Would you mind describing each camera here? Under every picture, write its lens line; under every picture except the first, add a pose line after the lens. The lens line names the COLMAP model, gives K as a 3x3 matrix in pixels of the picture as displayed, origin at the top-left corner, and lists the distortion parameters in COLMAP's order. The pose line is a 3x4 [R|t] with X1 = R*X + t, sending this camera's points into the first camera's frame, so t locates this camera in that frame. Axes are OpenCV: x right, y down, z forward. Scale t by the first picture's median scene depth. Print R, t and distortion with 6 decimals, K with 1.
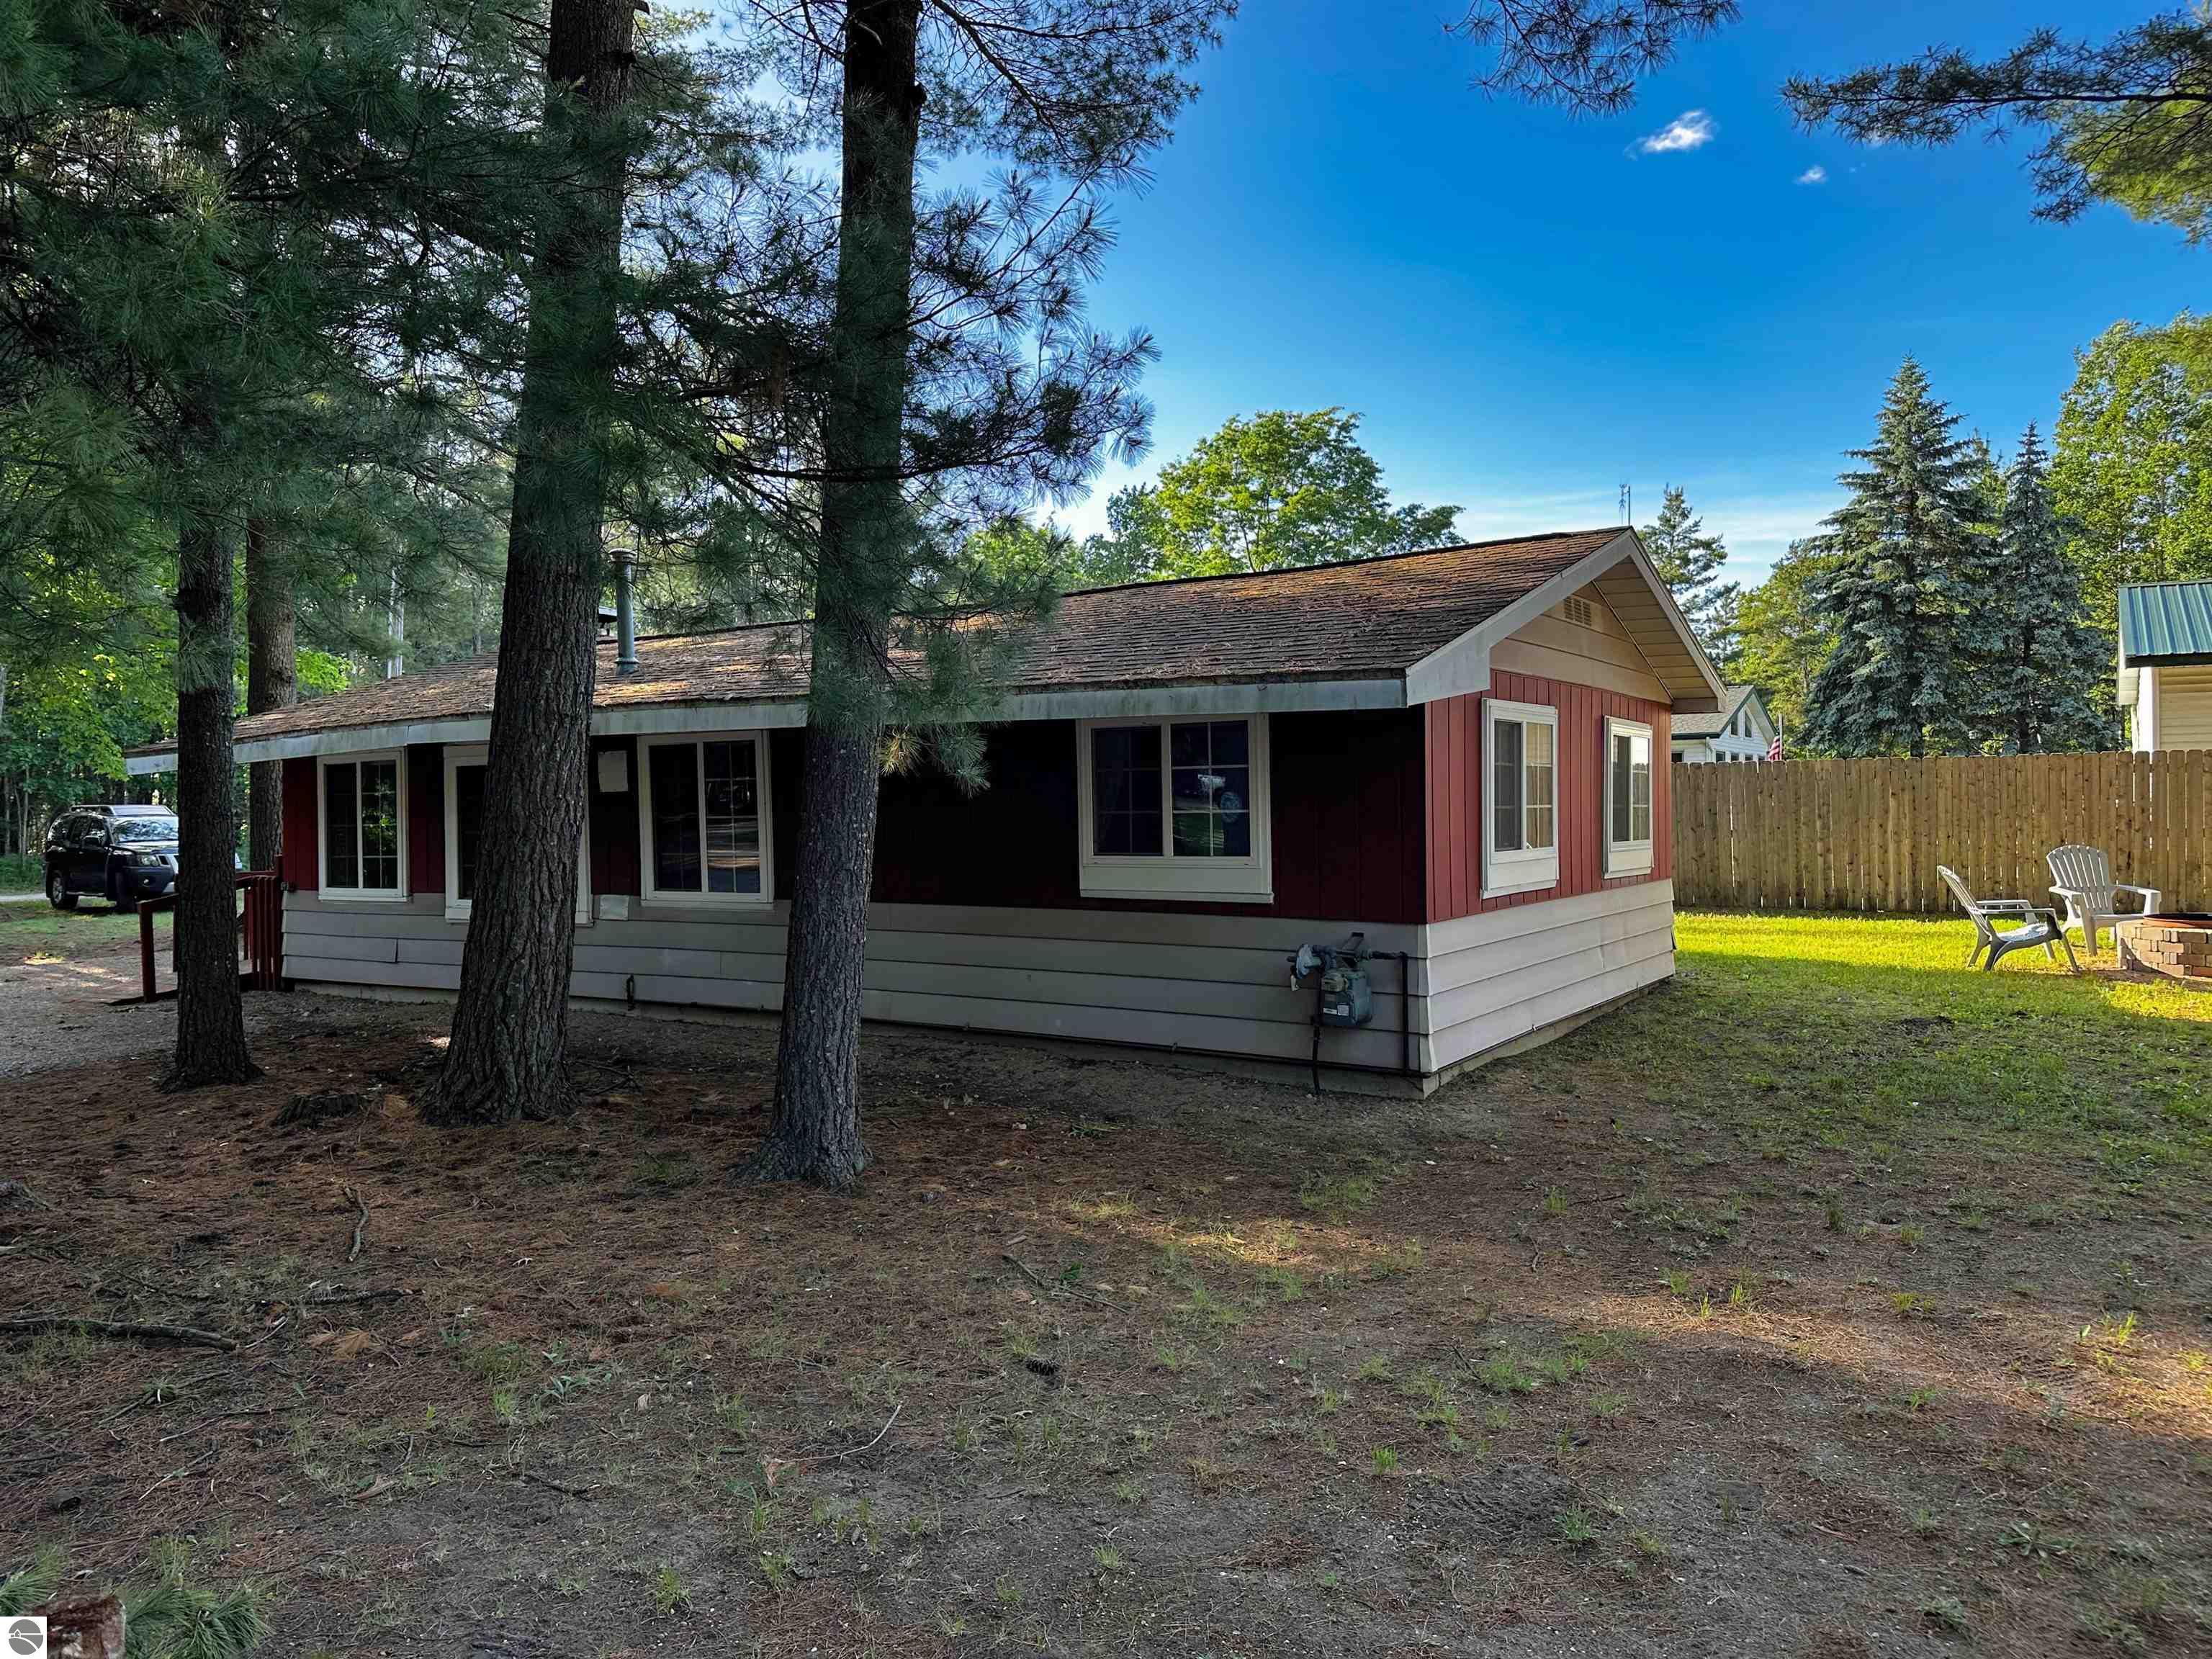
lens RADIAL K [[1540.1, 0, 1106.0], [0, 1540.1, 829.5], [0, 0, 1]] dist [0.179717, -0.322529]
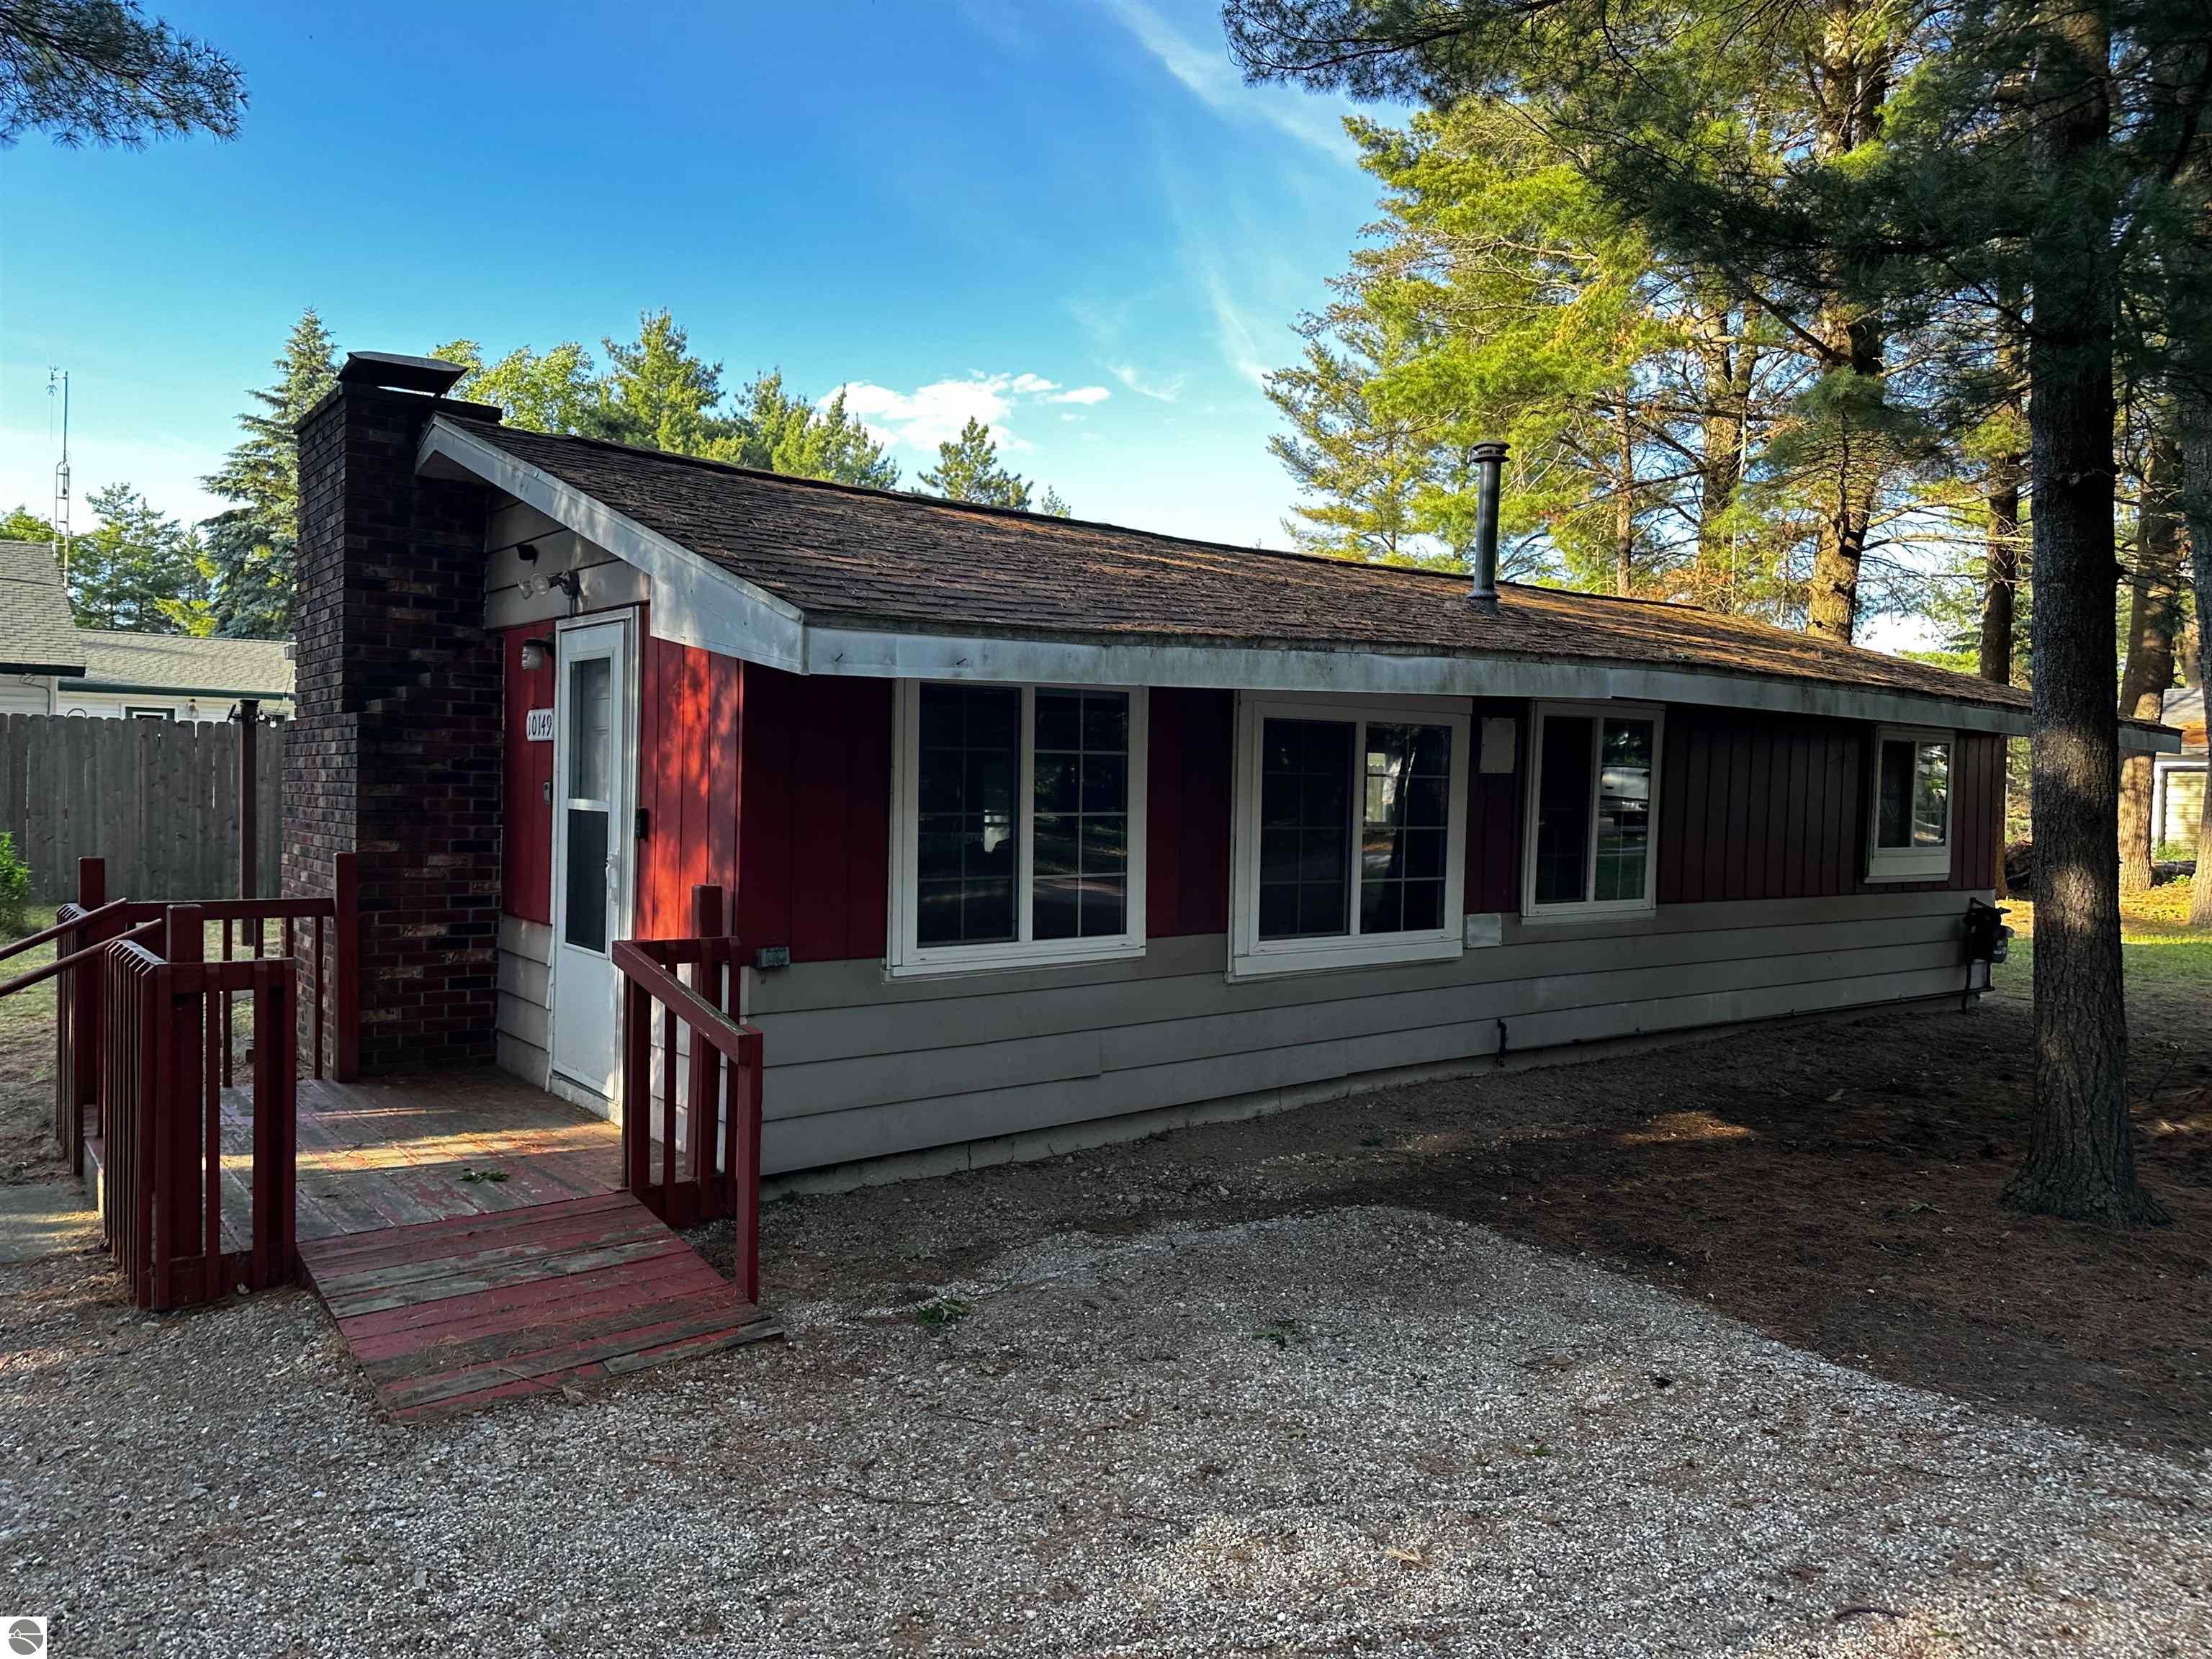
lens RADIAL K [[1540.1, 0, 1106.0], [0, 1540.1, 829.5], [0, 0, 1]] dist [0.179717, -0.322529]
pose [[0.427740, -0.021095, 0.903656, -0.995822], [-0.003582, 0.999680, 0.025032, -0.015087], [-0.903895, -0.013944, 0.427528, 0.800433]]
